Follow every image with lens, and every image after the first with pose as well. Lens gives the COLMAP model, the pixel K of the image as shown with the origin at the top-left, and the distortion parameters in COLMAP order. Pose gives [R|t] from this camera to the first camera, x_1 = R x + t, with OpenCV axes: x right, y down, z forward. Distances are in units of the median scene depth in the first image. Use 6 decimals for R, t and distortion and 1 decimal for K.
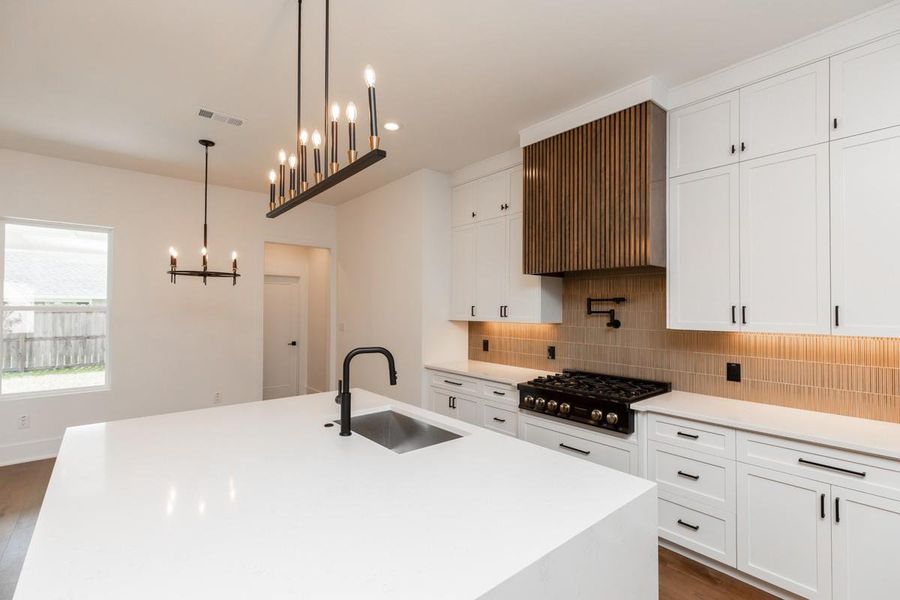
lens RADIAL K [[404.5, 0, 448.2], [0, 404.5, 304.9], [0, 0, 1]] dist [0.003626, 0.000145]
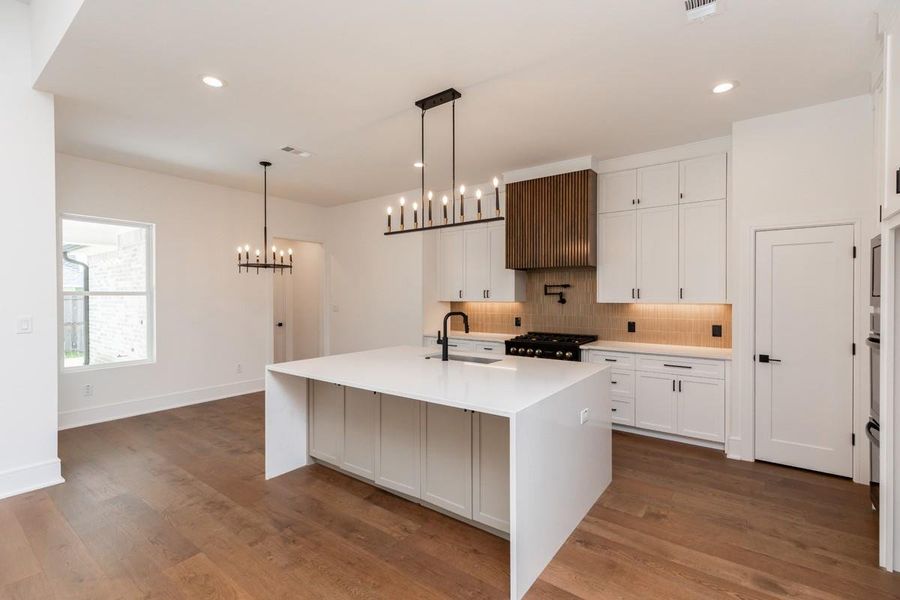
lens RADIAL K [[404.5, 0, 433.1], [0, 404.5, 299.7], [0, 0, 1]] dist [0.003626, 0.000145]
pose [[0.981123, -0.005765, 0.193300, -0.370169], [0.002603, 0.999859, 0.016612, 0.013997], [-0.193368, -0.015795, 0.980999, -0.426076]]
